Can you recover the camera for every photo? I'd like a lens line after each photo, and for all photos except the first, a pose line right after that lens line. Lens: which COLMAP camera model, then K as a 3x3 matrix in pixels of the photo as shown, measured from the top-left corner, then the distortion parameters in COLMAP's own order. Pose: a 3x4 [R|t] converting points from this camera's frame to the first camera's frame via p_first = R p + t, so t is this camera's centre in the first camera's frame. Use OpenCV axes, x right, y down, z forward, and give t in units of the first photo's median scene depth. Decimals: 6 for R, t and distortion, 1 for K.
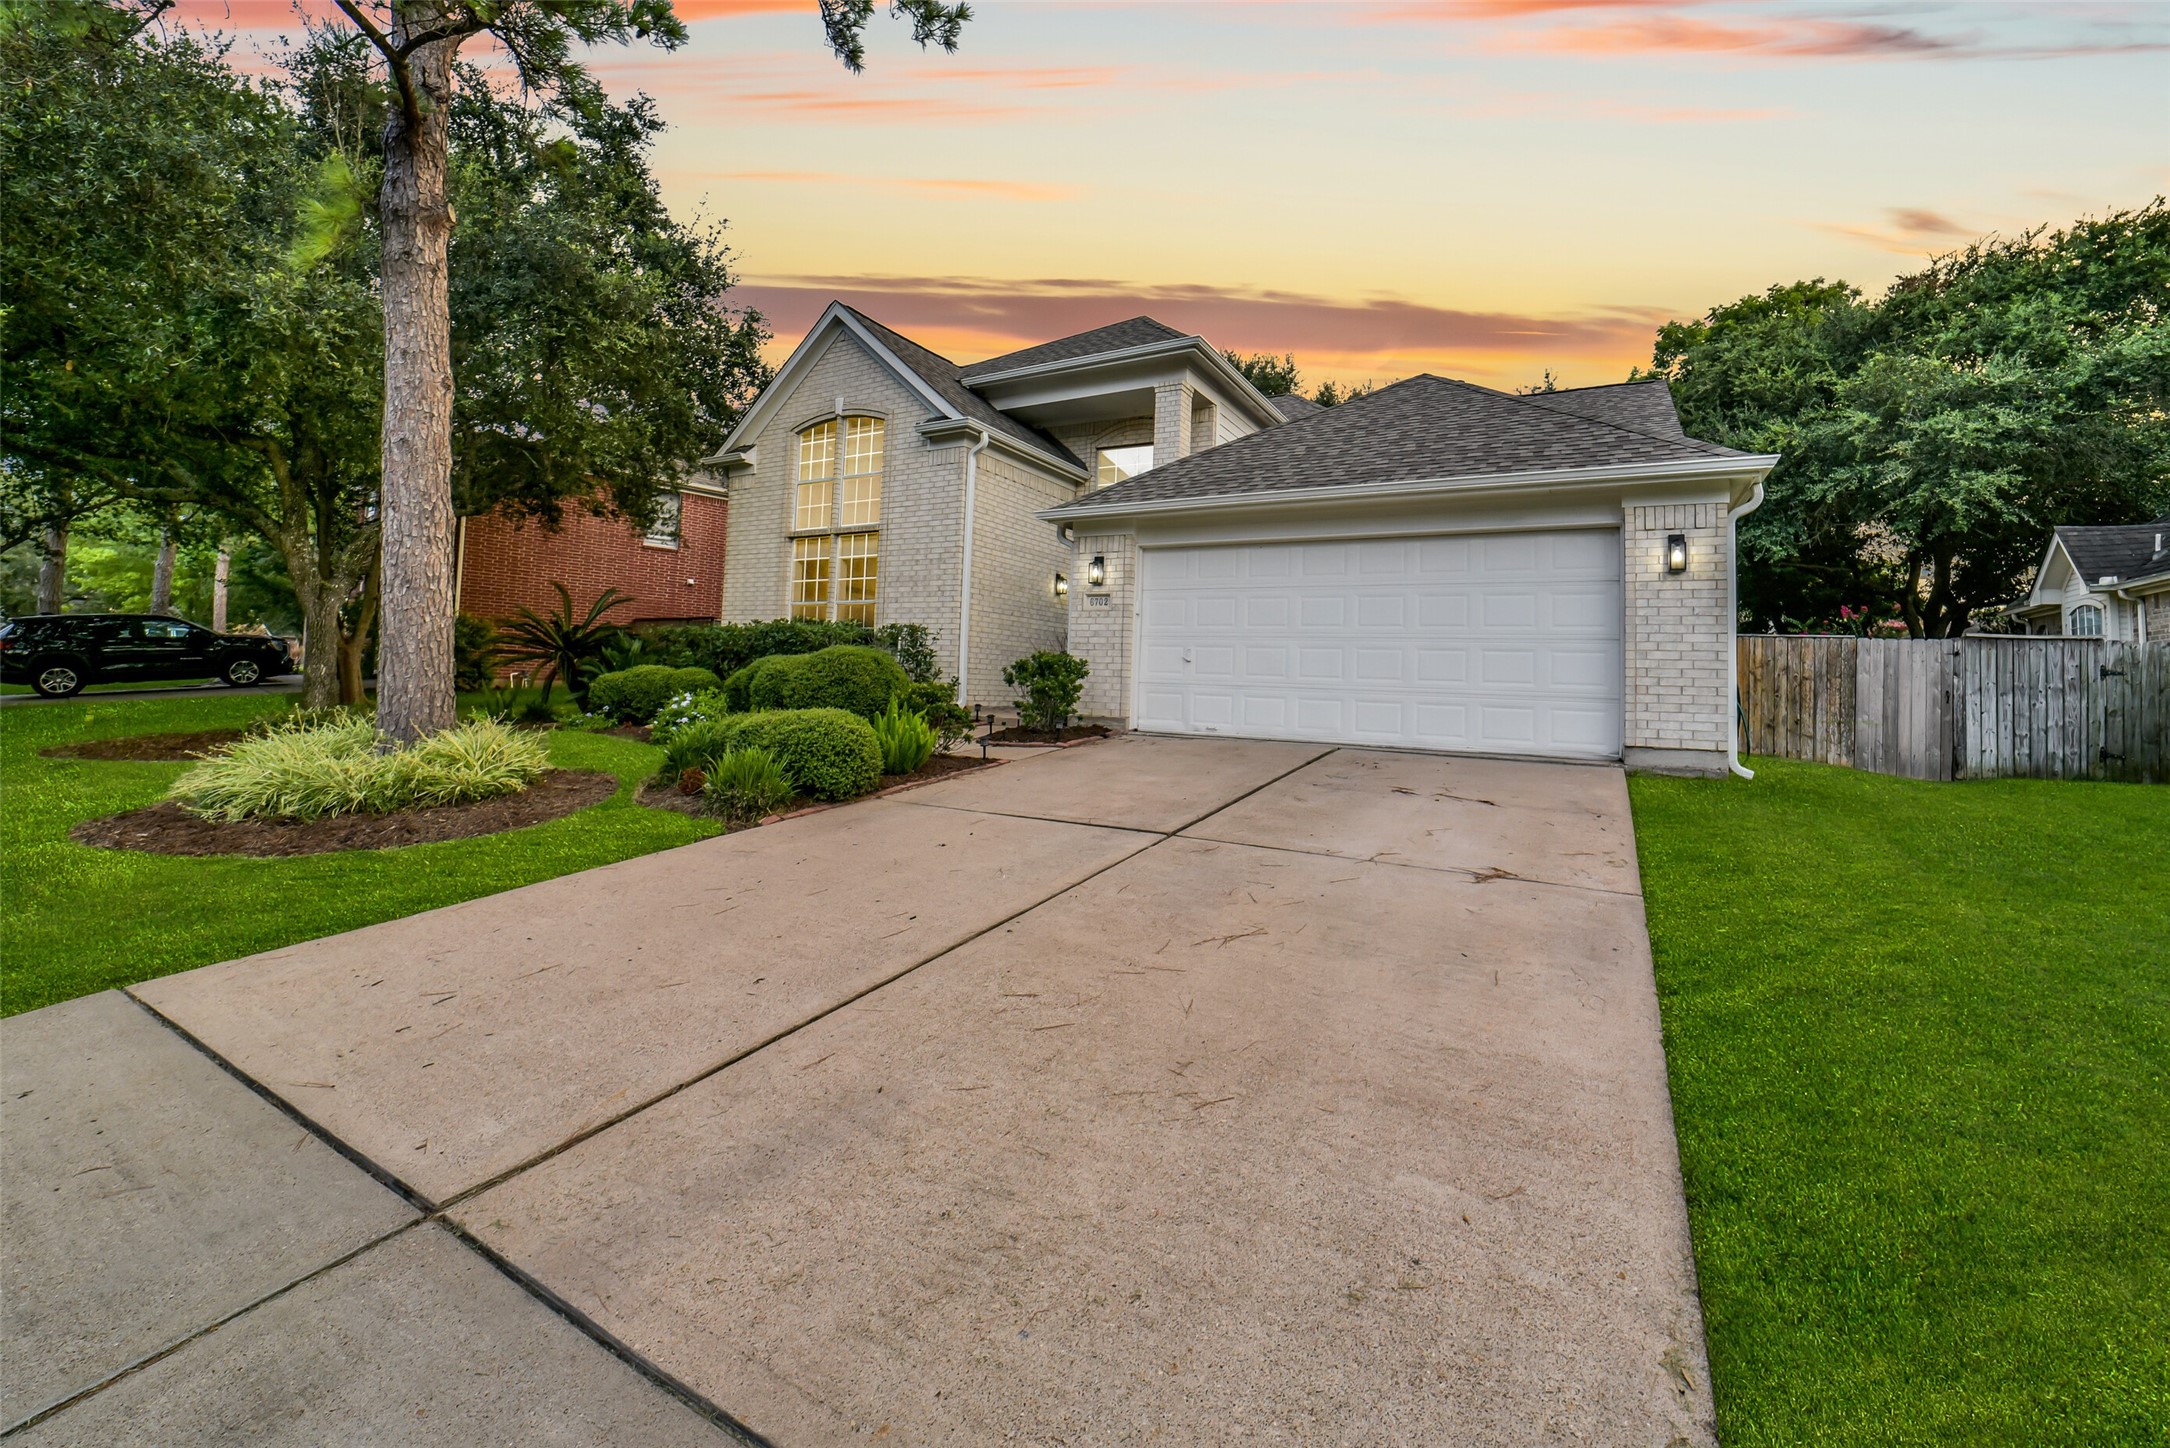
lens RADIAL K [[887.6, 0, 1051.5], [0, 887.6, 646.7], [0, 0, 1]] dist [-0.047652, -0.000033]
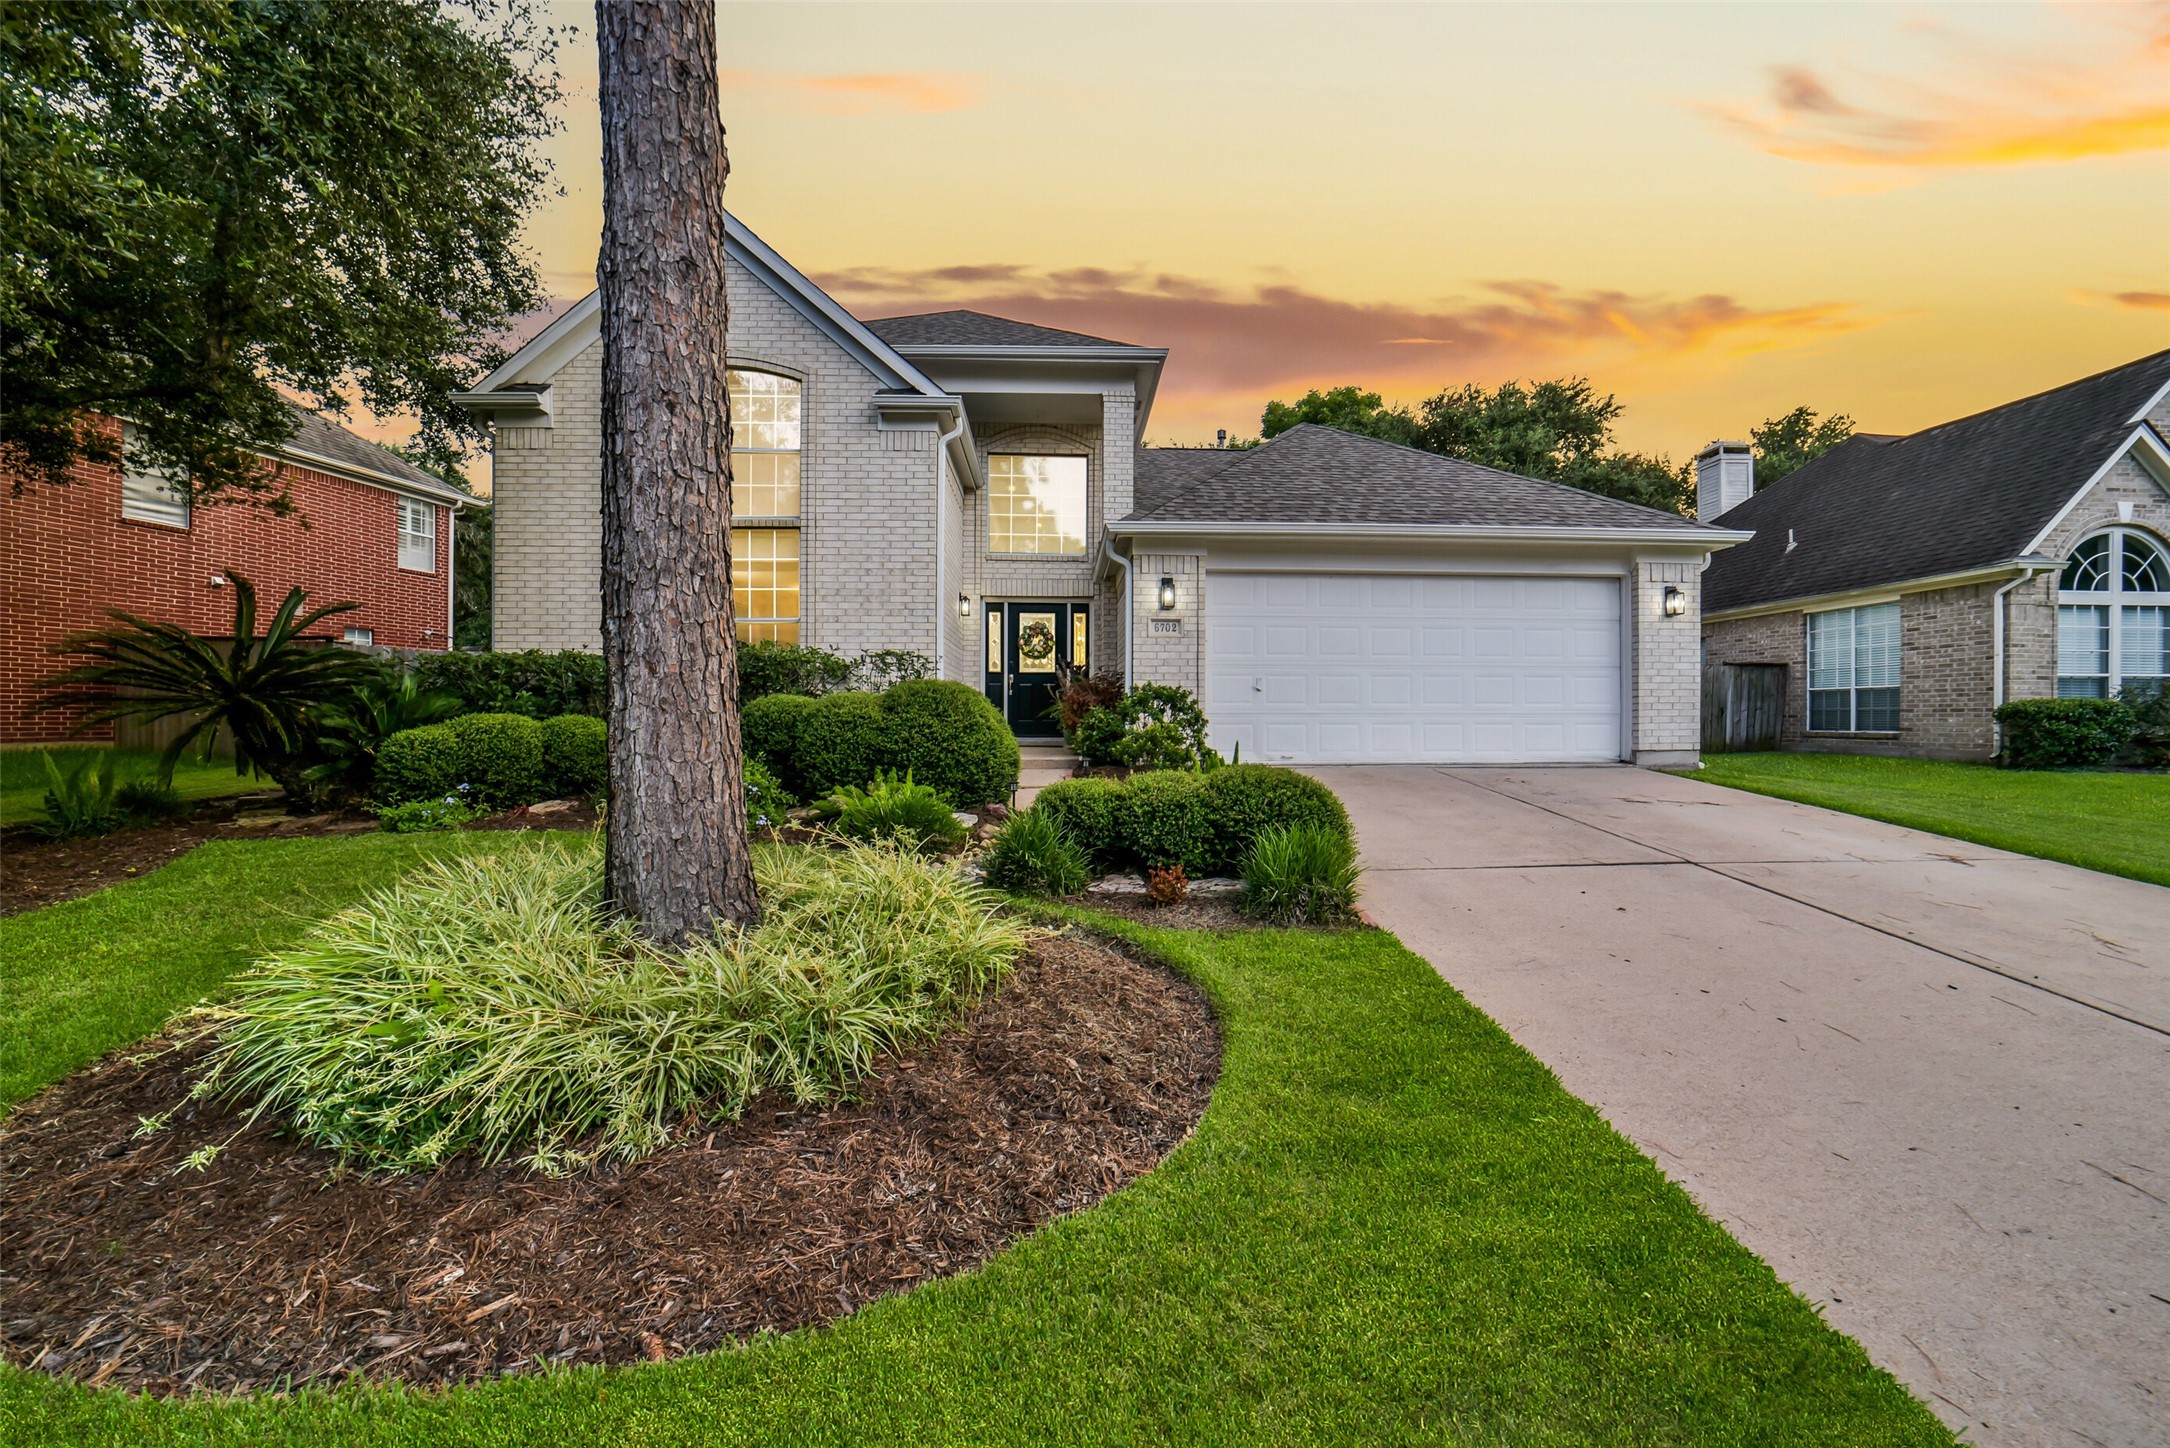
lens RADIAL K [[871.5, 0, 1085.0], [0, 871.5, 724.0], [0, 0, 1]] dist [-0.038526, 0.010291]
pose [[0.829134, -0.043043, 0.557391, -0.527320], [0.008357, 0.997874, 0.064627, -0.009901], [-0.558988, -0.048926, 0.827731, 0.297435]]
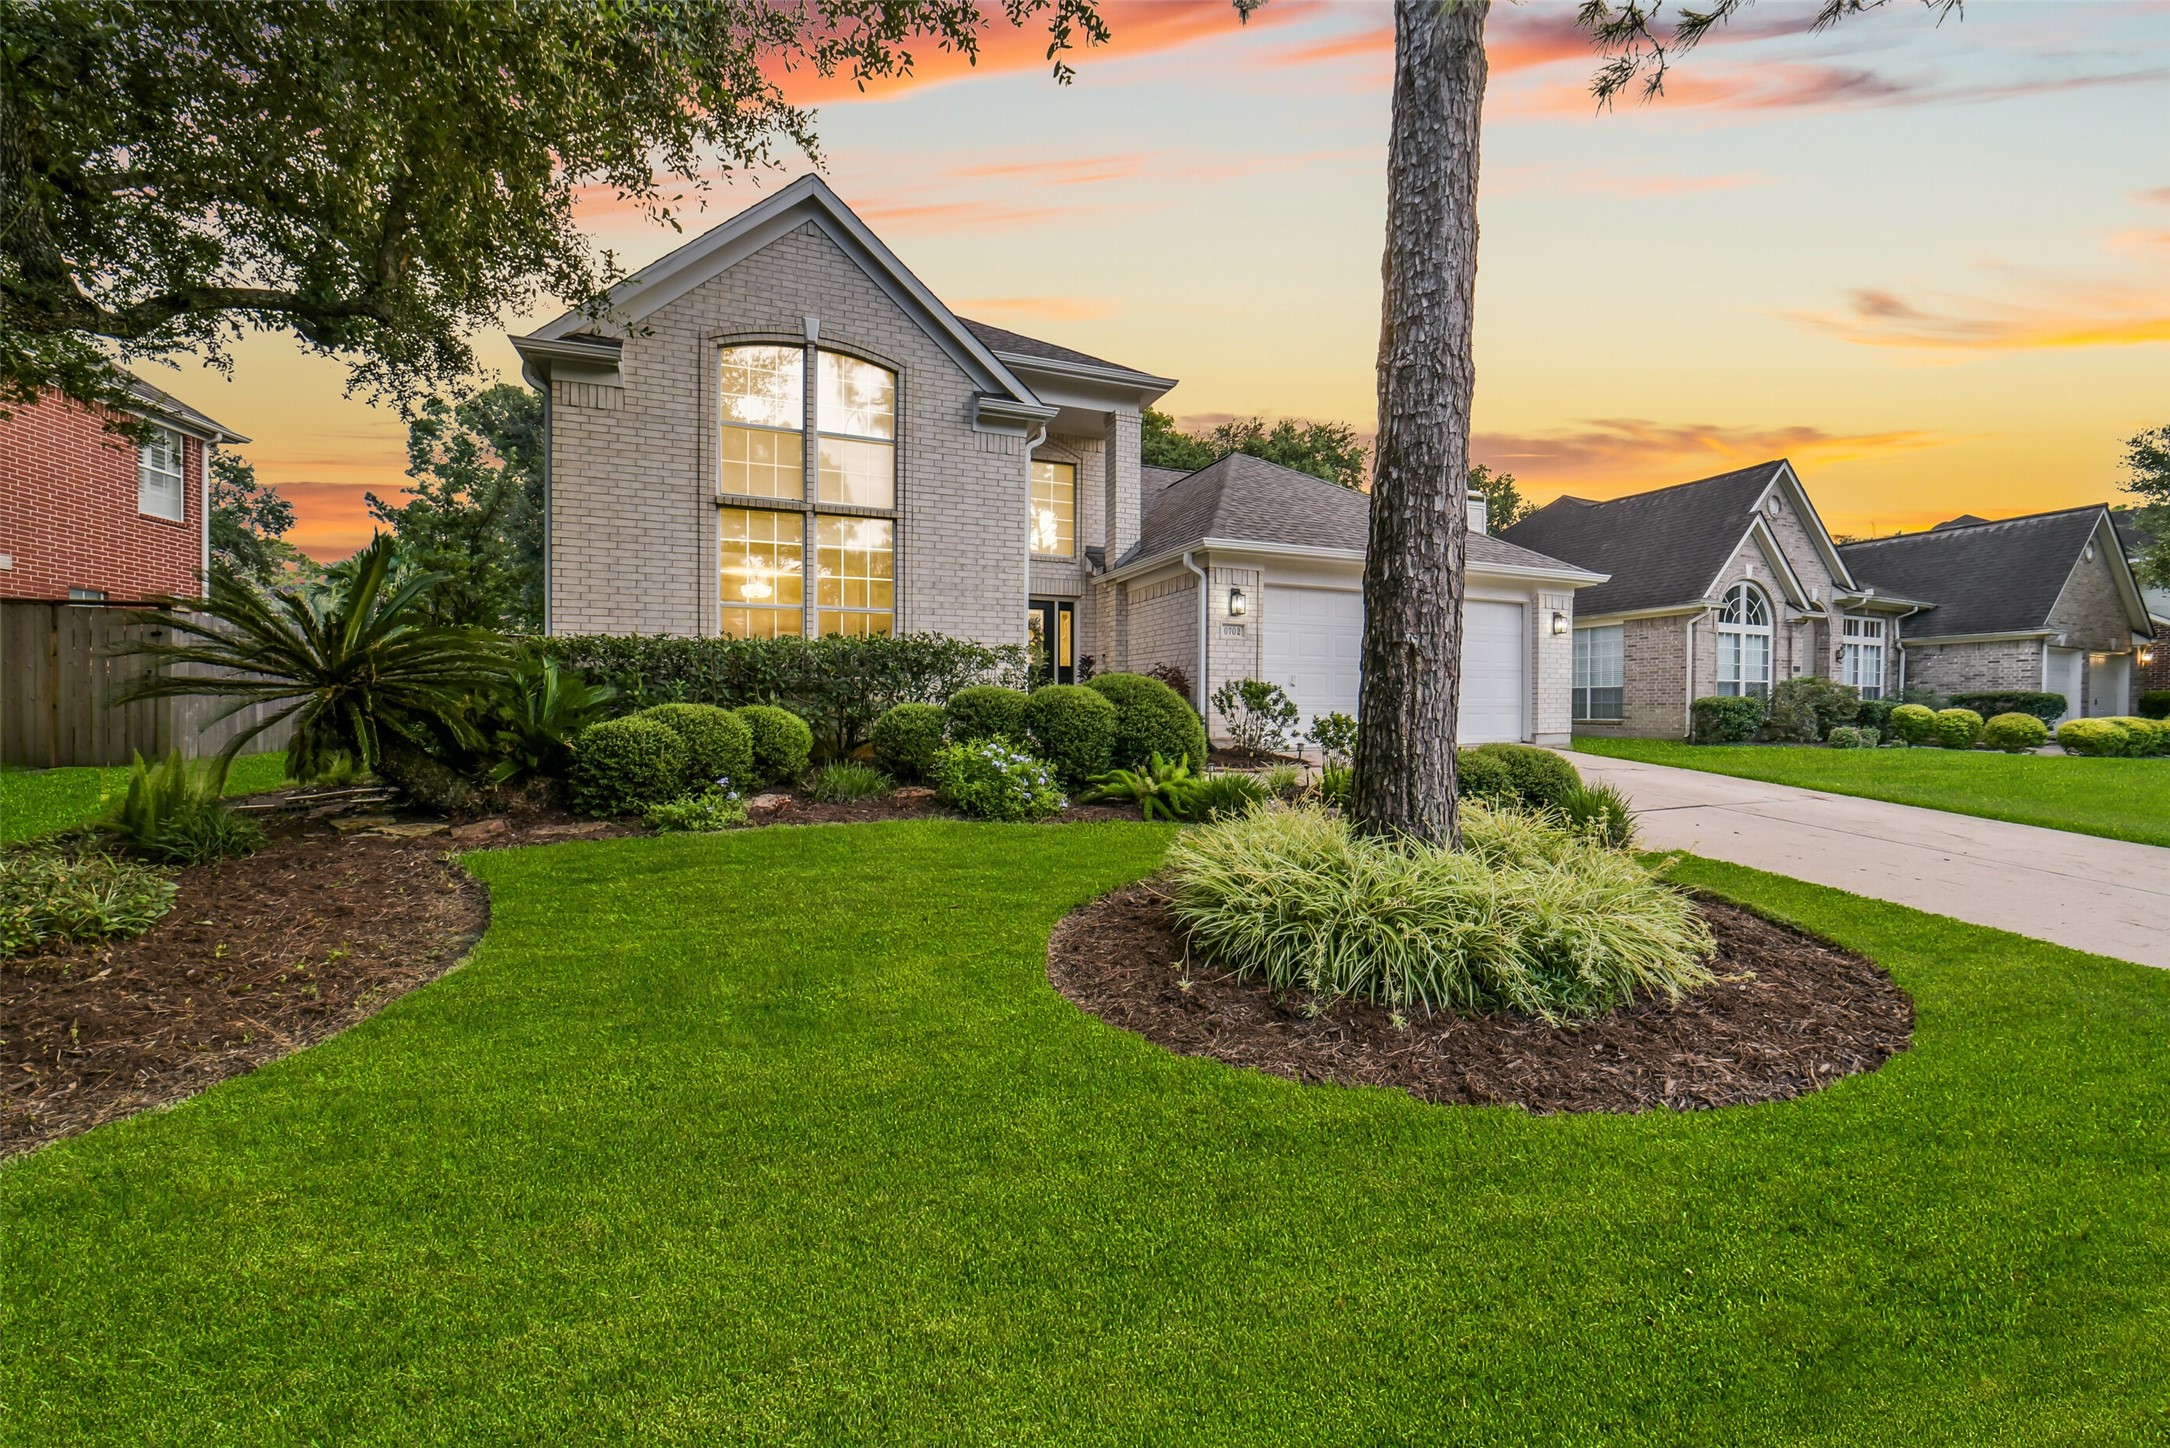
lens RADIAL K [[871.5, 0, 1085.0], [0, 871.5, 724.0], [0, 0, 1]] dist [-0.038526, 0.010291]
pose [[0.586989, -0.052616, 0.807884, -0.910774], [-0.013311, 0.997124, 0.074612, -0.014945], [-0.809486, -0.054550, 0.584600, 0.529241]]
